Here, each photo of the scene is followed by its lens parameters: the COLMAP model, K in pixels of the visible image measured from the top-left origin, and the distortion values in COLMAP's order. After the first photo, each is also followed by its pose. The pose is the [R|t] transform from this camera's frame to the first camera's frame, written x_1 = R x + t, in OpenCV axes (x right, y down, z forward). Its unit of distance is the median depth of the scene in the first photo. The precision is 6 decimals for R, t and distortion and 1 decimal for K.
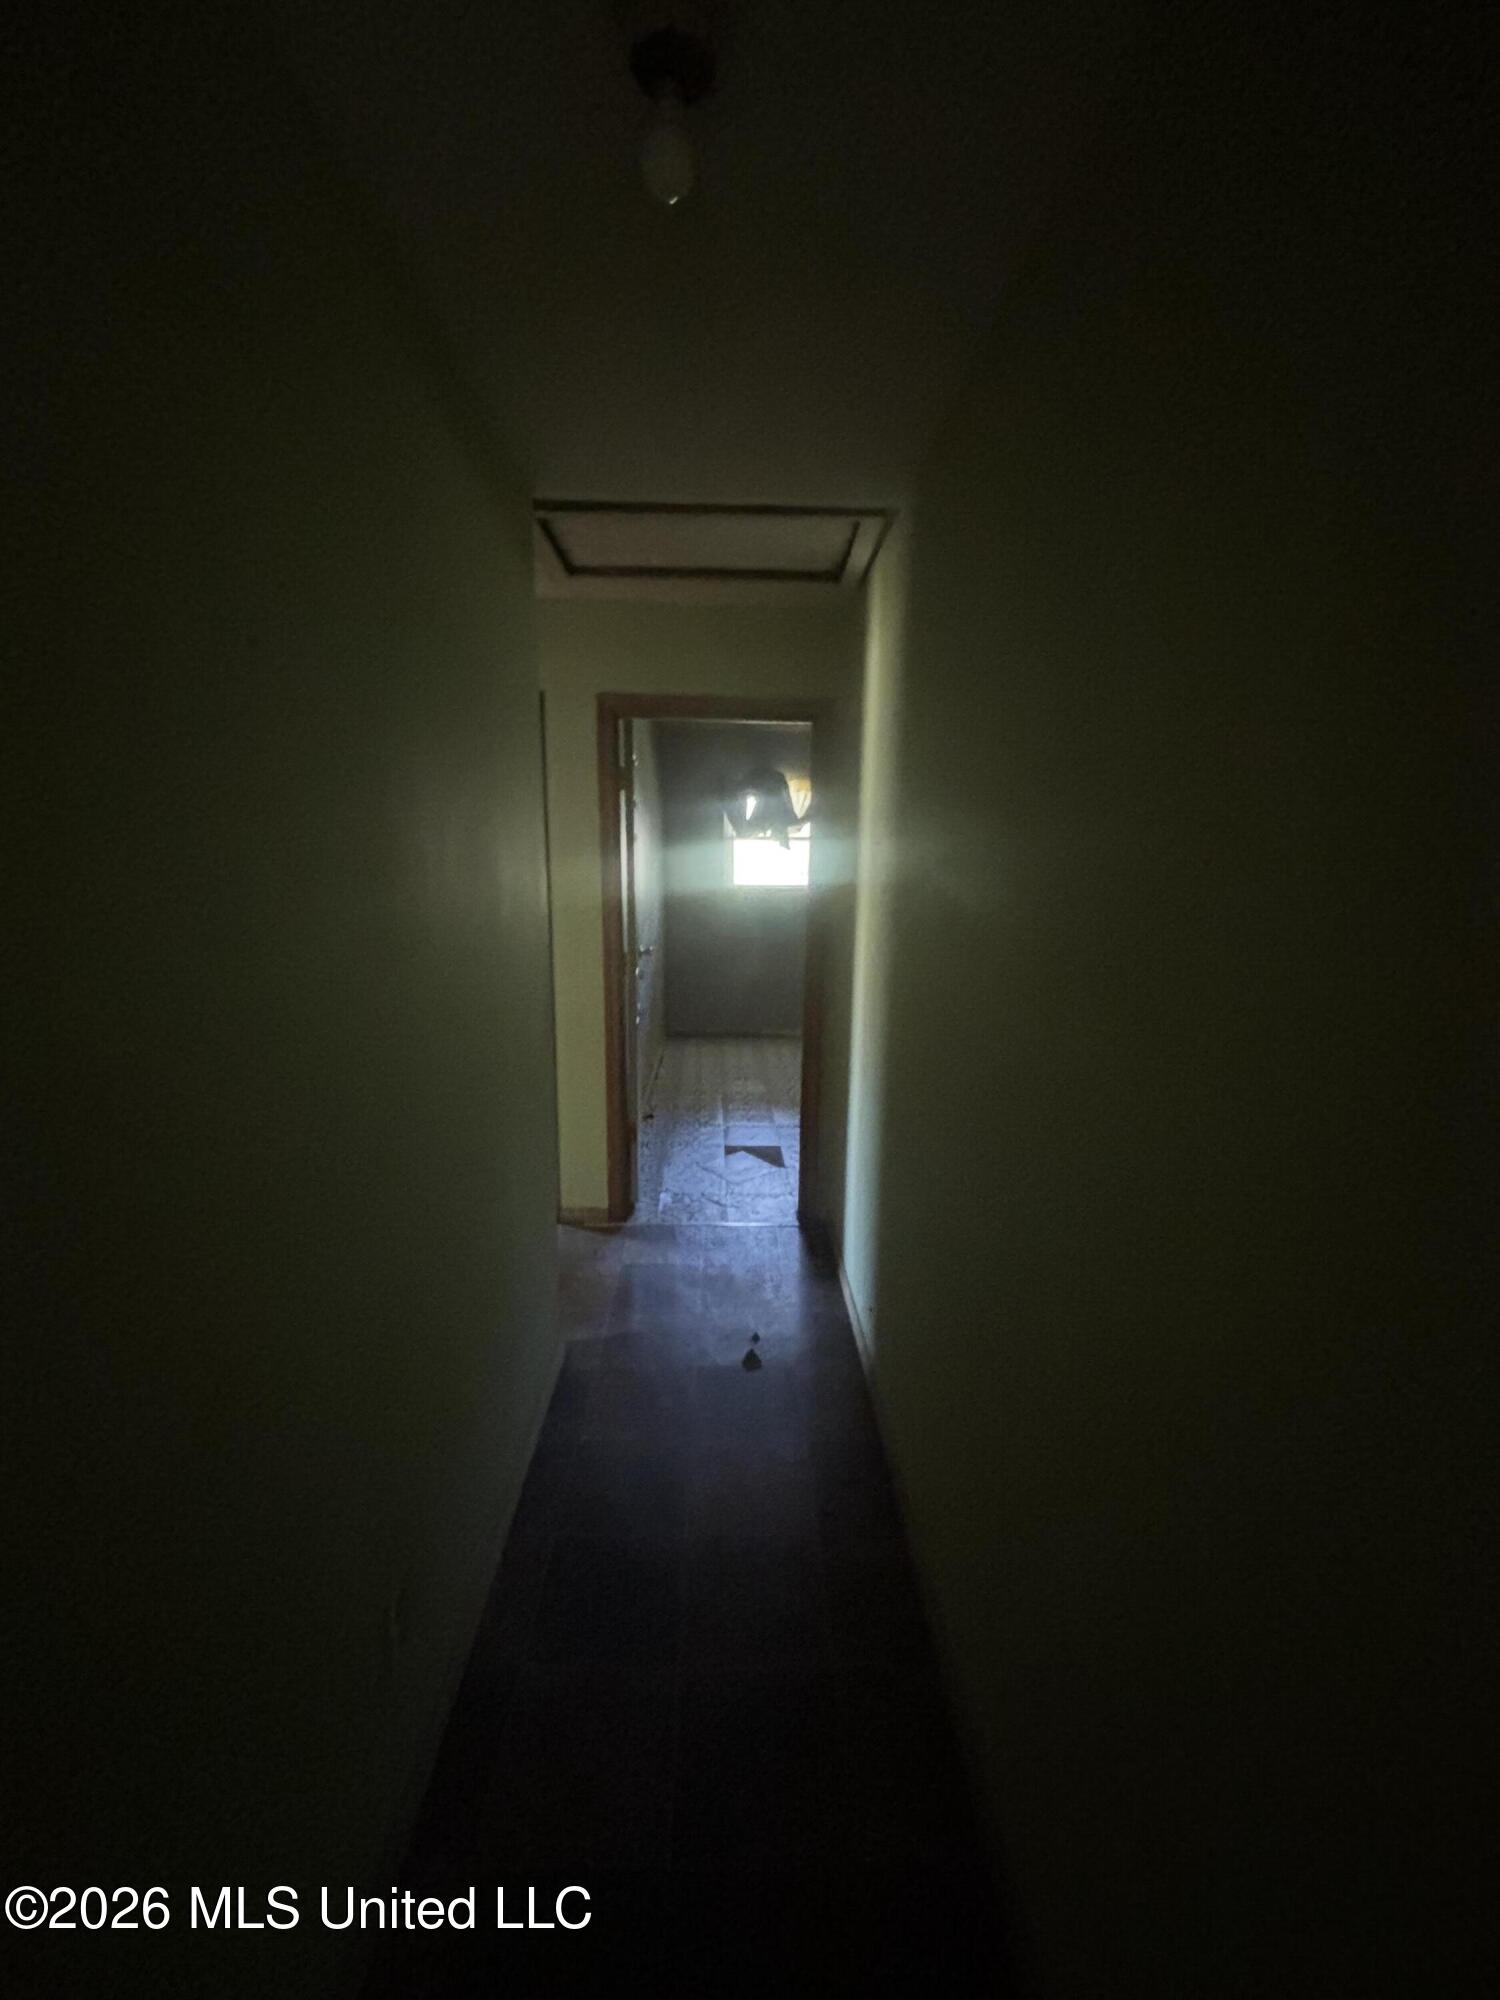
lens RADIAL K [[807.6, 0, 746.9], [0, 807.6, 996.1], [0, 0, 1]] dist [-0.001549, 0.000171]
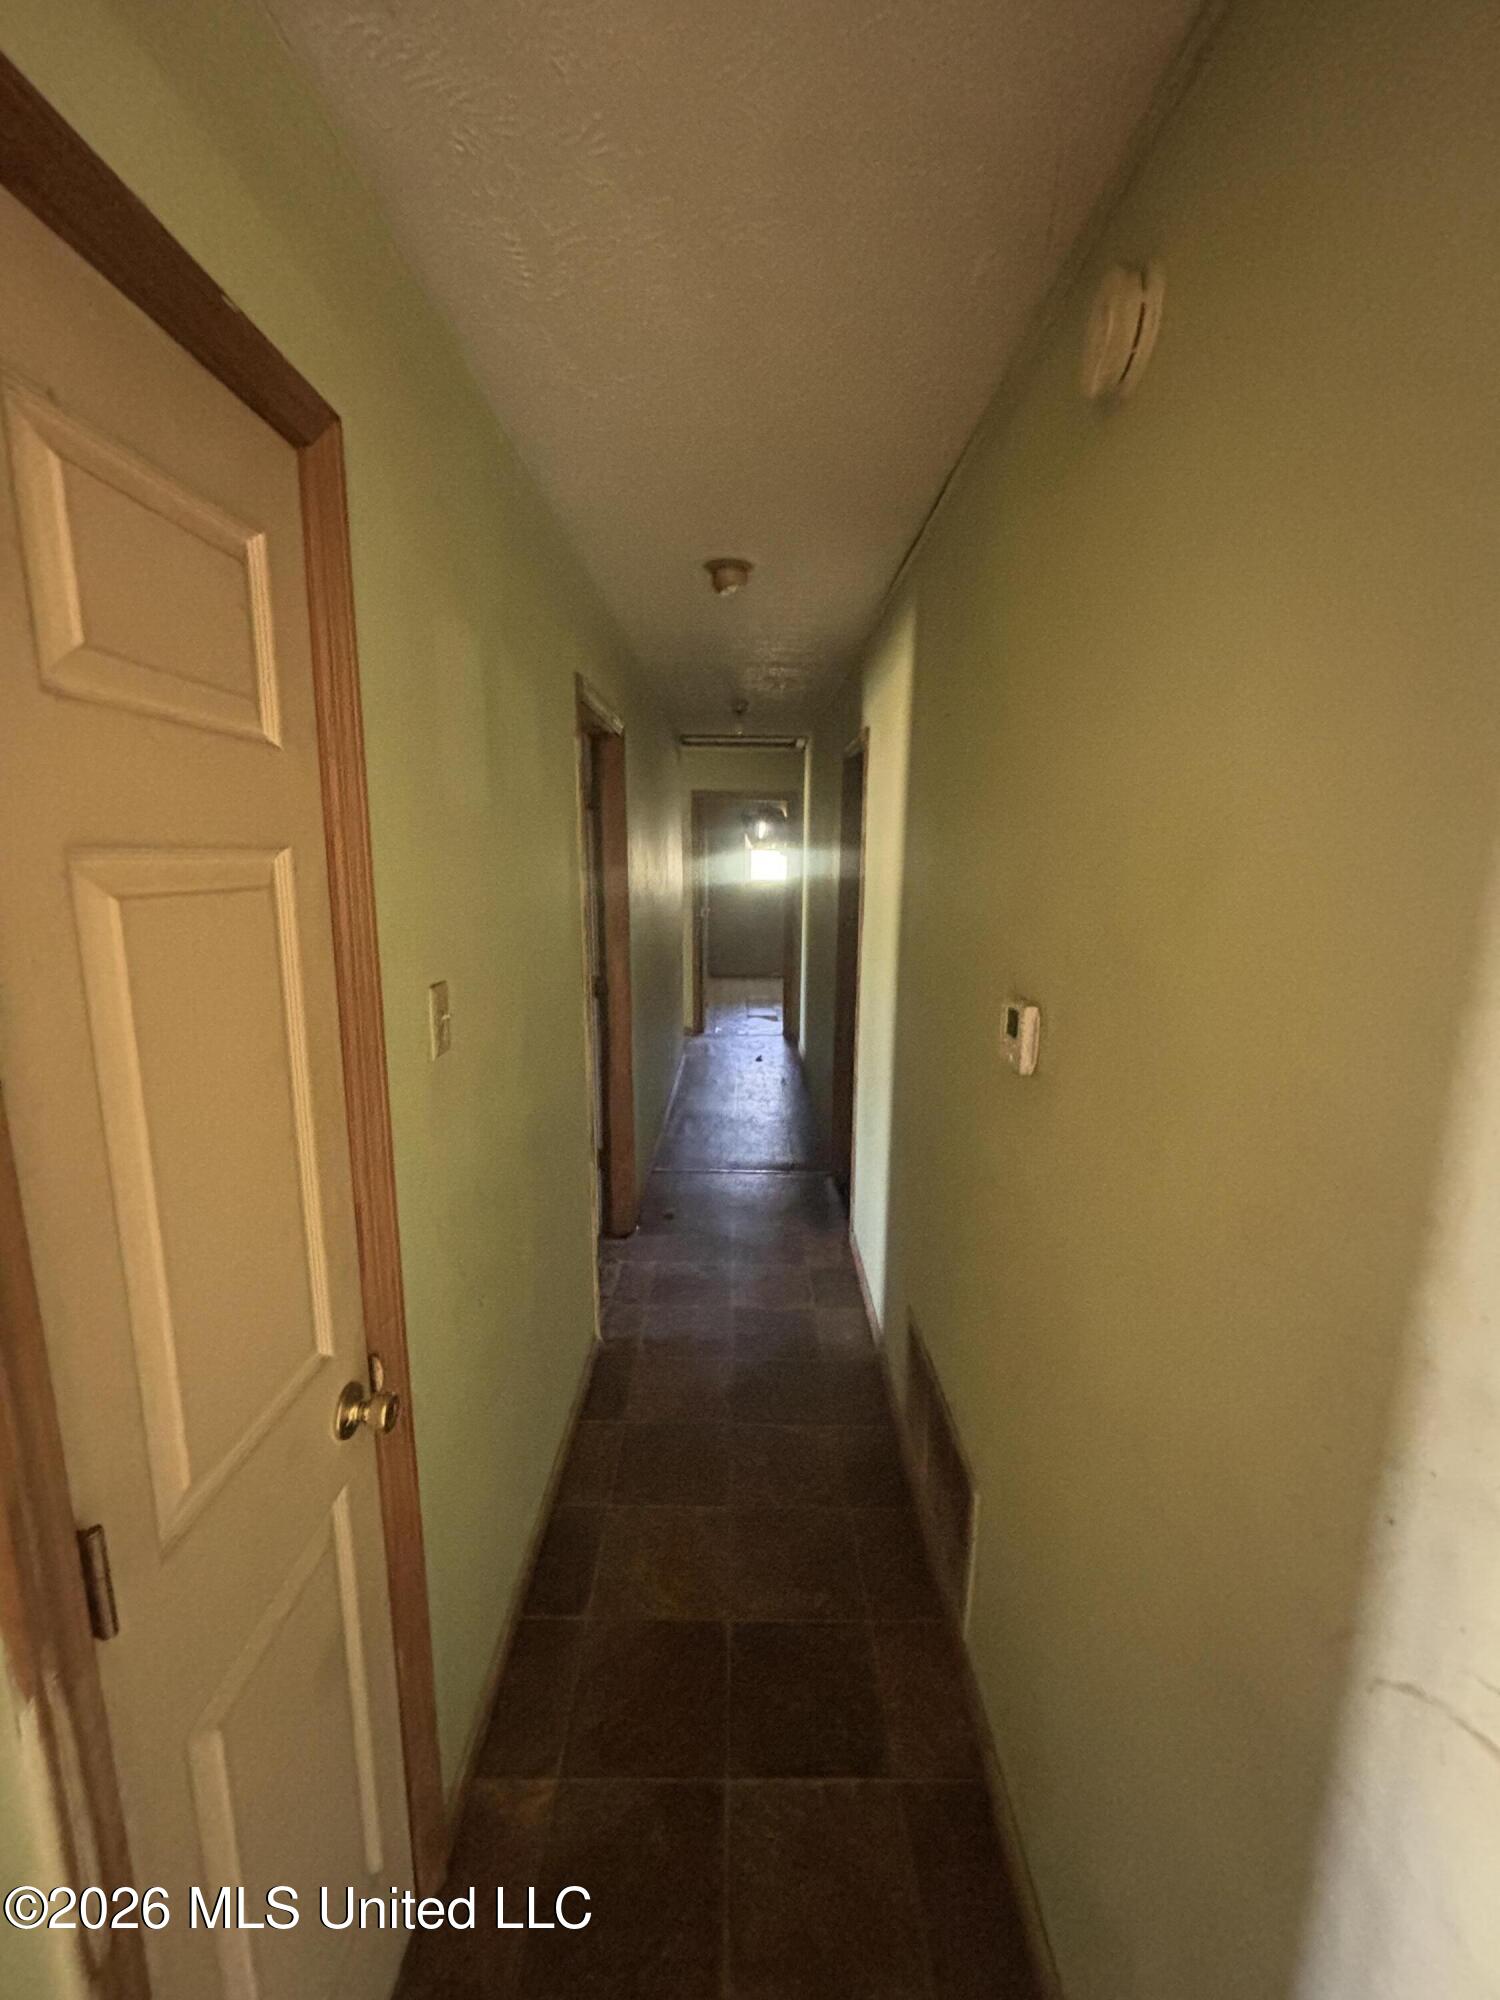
lens RADIAL K [[807.6, 0, 746.9], [0, 807.6, 996.1], [0, 0, 1]] dist [-0.001549, 0.000171]
pose [[0.999617, -0.006728, -0.026830, 0.023310], [0.006696, 0.999977, -0.001284, 0.132387], [0.026838, 0.001104, 0.999639, -0.864579]]
